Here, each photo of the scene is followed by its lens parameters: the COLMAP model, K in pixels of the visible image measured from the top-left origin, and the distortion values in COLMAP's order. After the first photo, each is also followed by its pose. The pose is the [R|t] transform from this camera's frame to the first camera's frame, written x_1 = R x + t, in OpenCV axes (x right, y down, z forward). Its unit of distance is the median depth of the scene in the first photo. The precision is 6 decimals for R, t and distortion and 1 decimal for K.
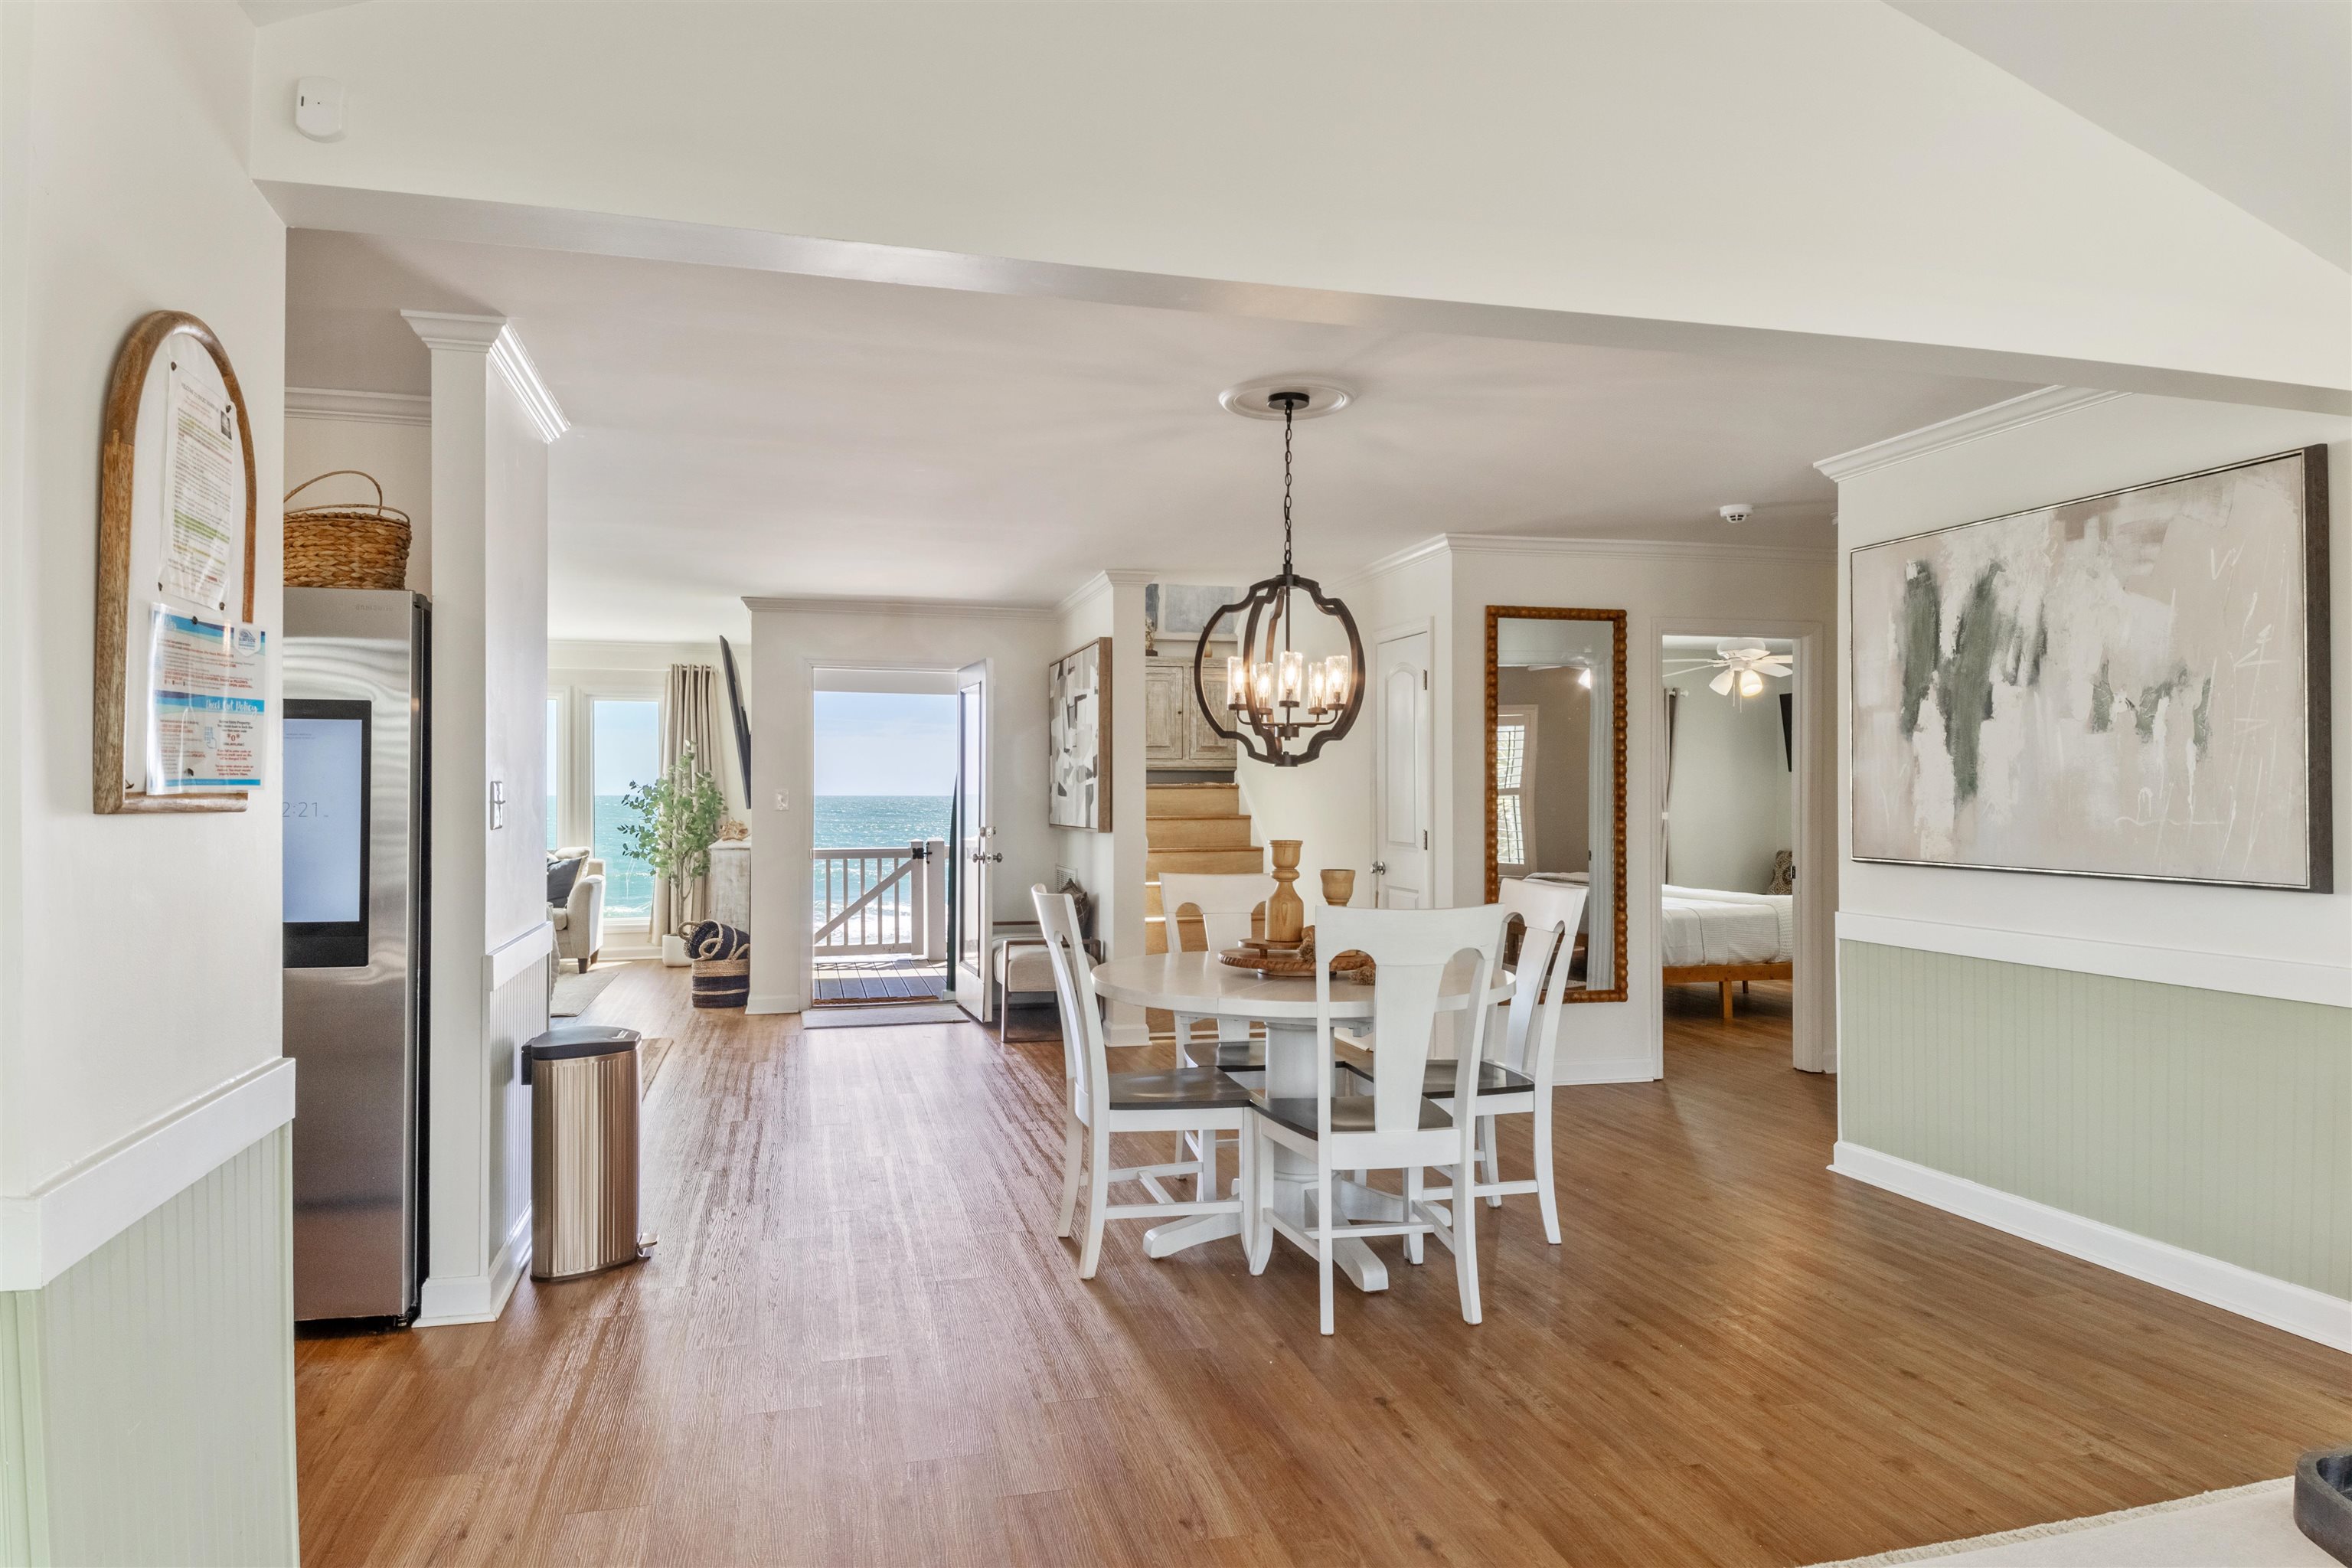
lens RADIAL K [[1432.1, 0, 1169.5], [0, 1432.1, 778.7], [0, 0, 1]] dist [0.076306, -0.107749]
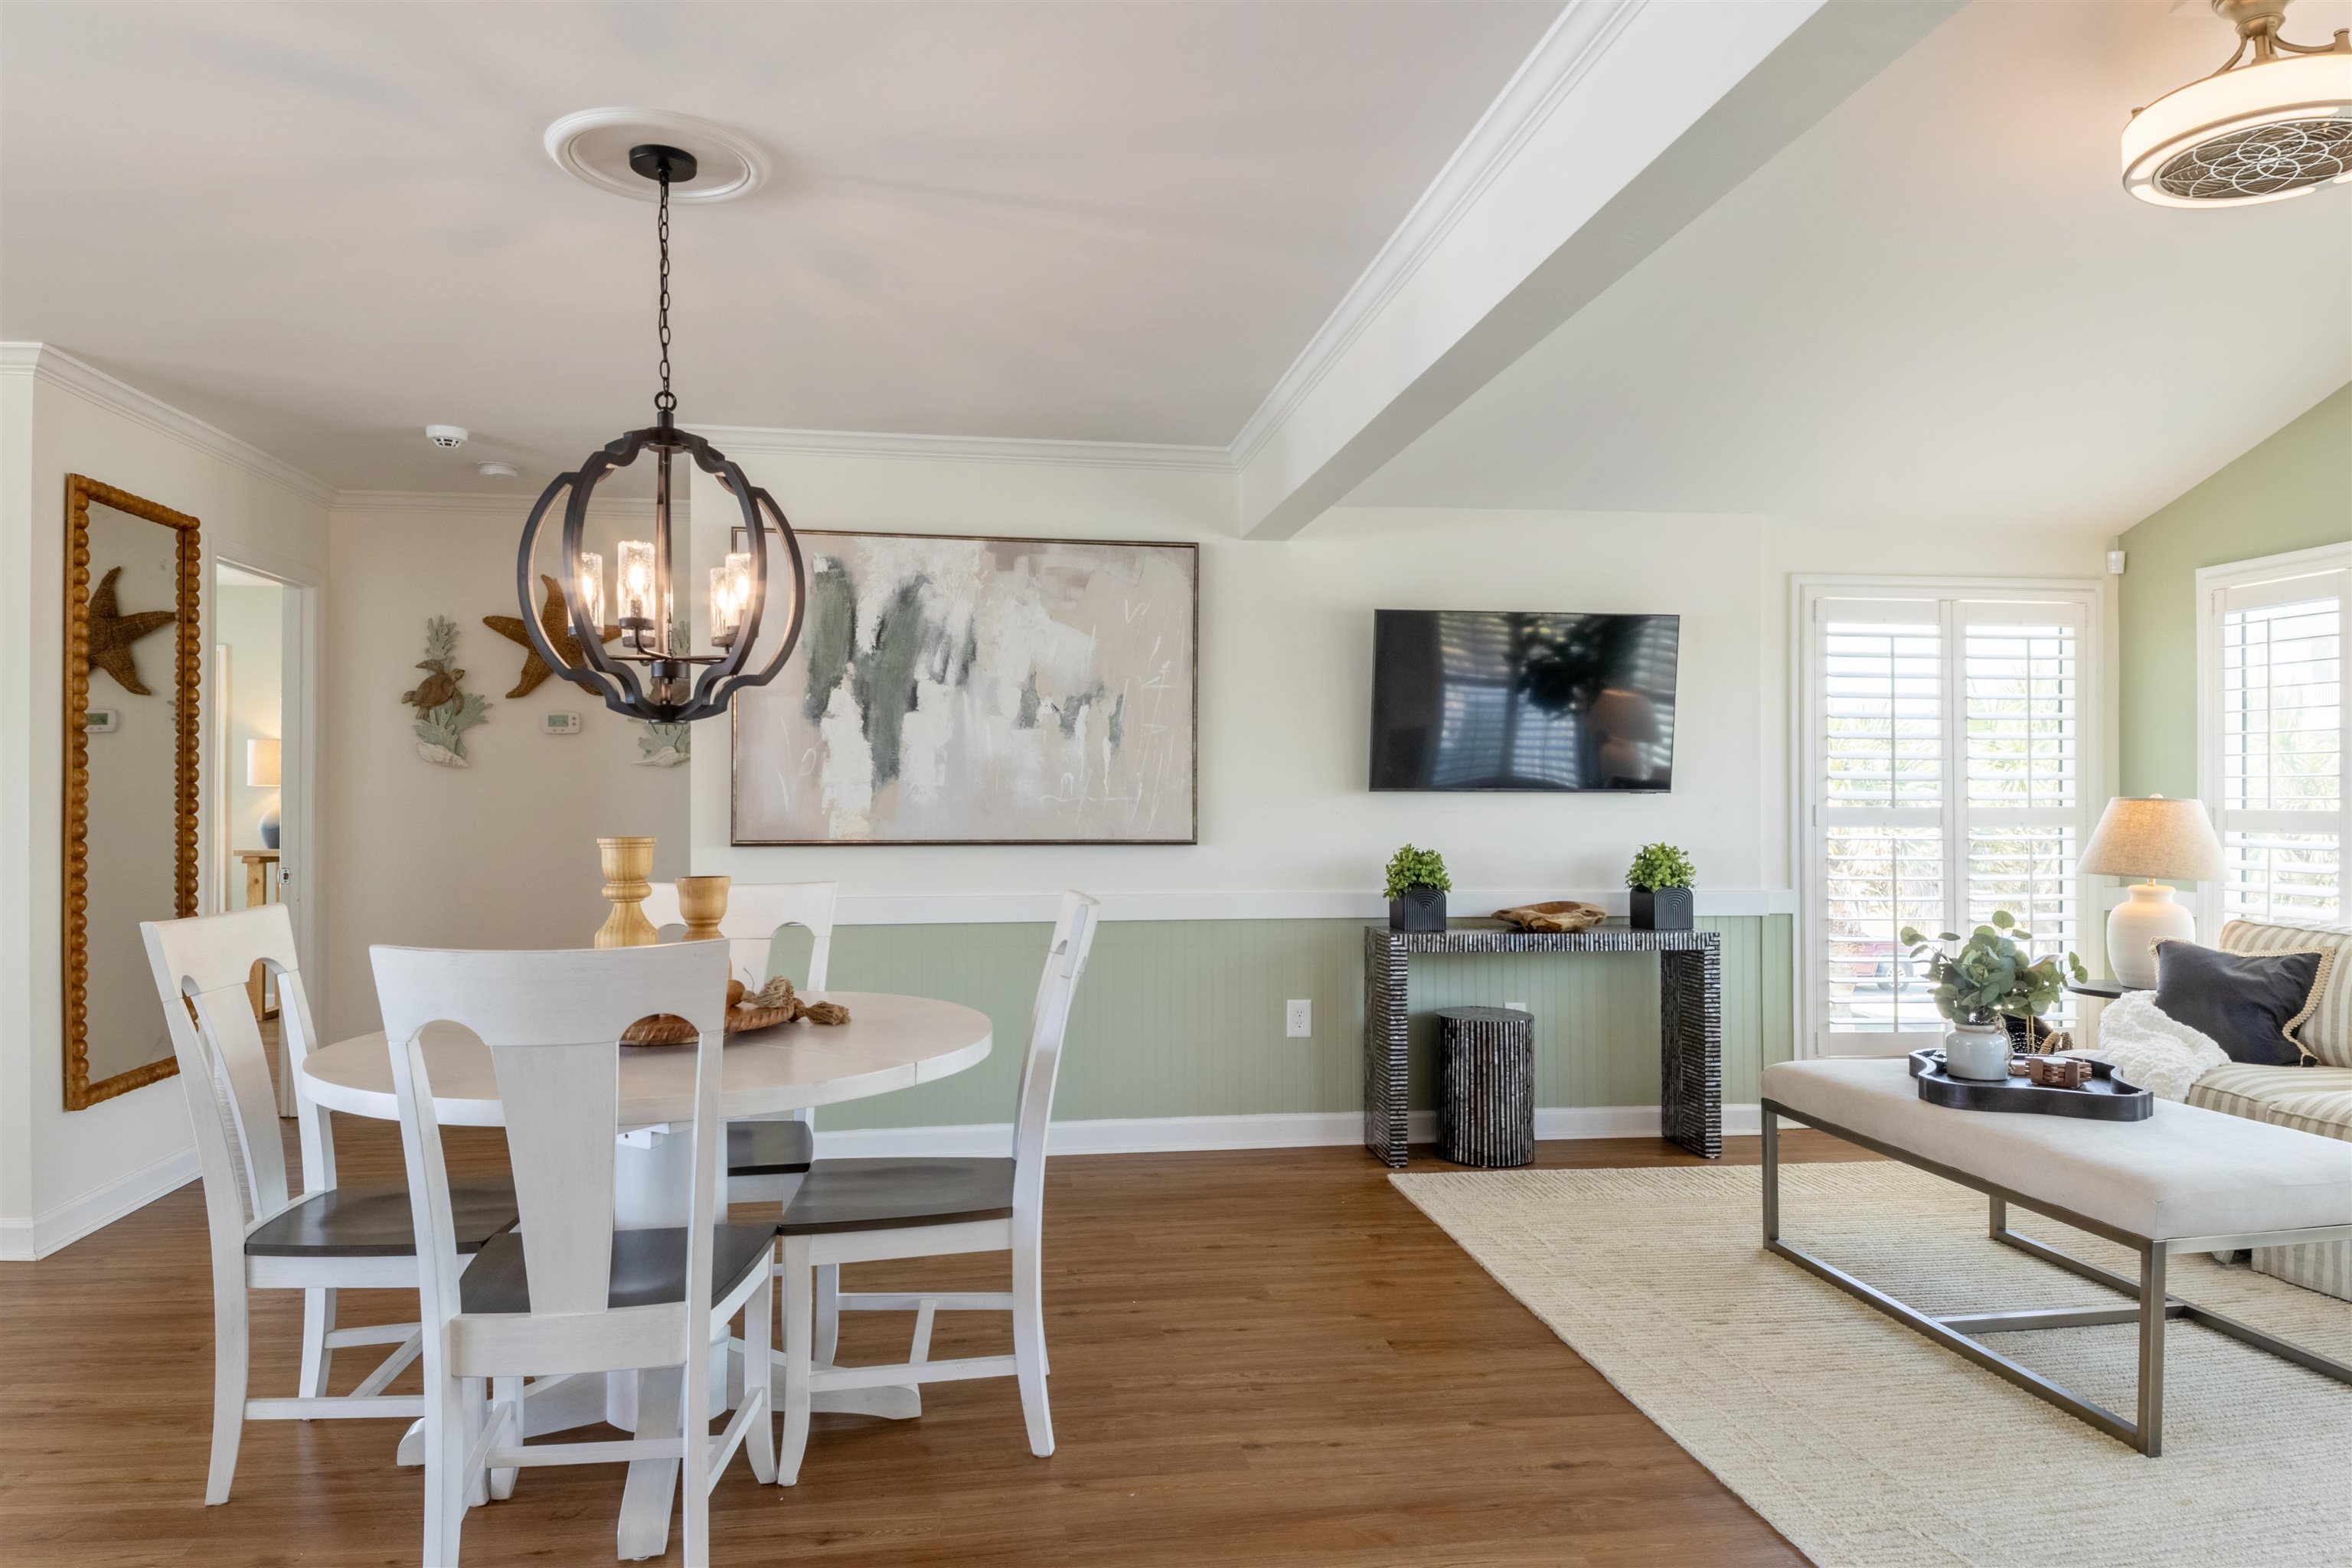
lens RADIAL K [[1432.1, 0, 1169.5], [0, 1432.1, 778.7], [0, 0, 1]] dist [0.076306, -0.107749]
pose [[0.110825, 0.012885, 0.993756, -0.534386], [-0.012025, 0.999860, -0.011623, 0.022498], [-0.993767, -0.010662, 0.110965, 0.683577]]
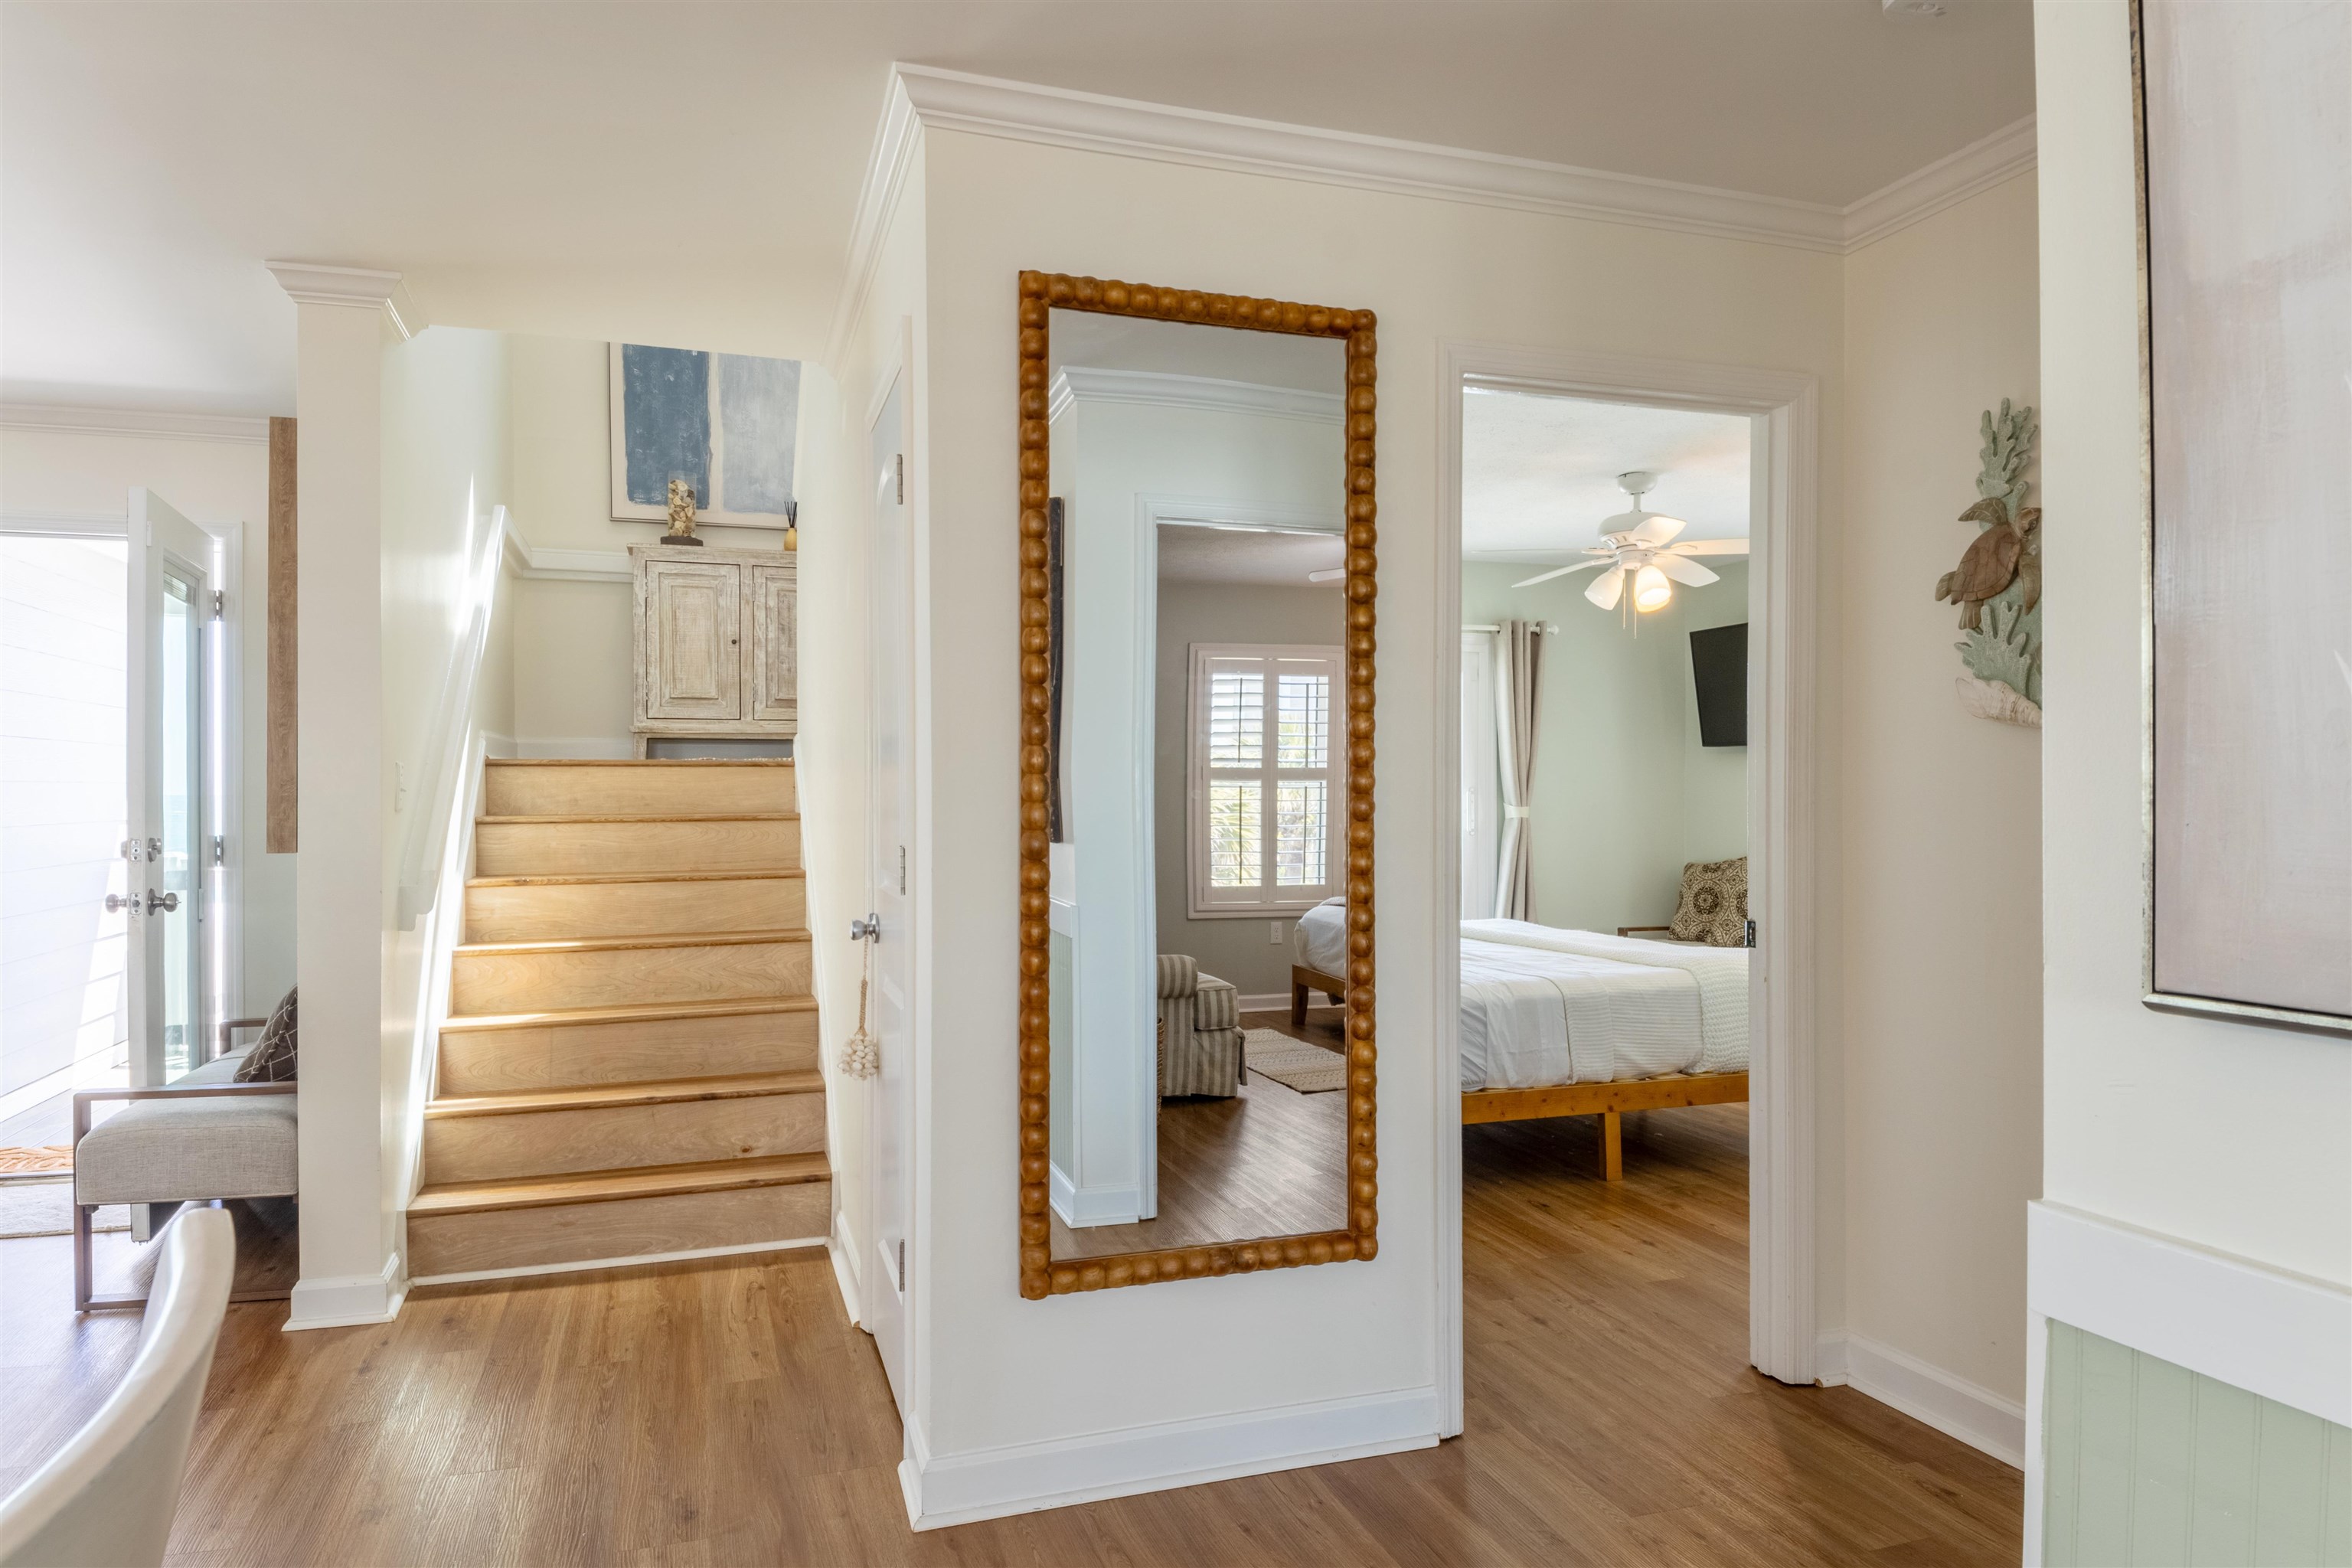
lens RADIAL K [[1438.4, 0, 1191.7], [0, 1438.4, 788.0], [0, 0, 1]] dist [0.071808, -0.041929]
pose [[0.996556, -0.001055, 0.082910, 0.357157], [0.000374, 0.999966, 0.008229, 0.024659], [-0.082916, -0.008170, 0.996523, 0.917147]]
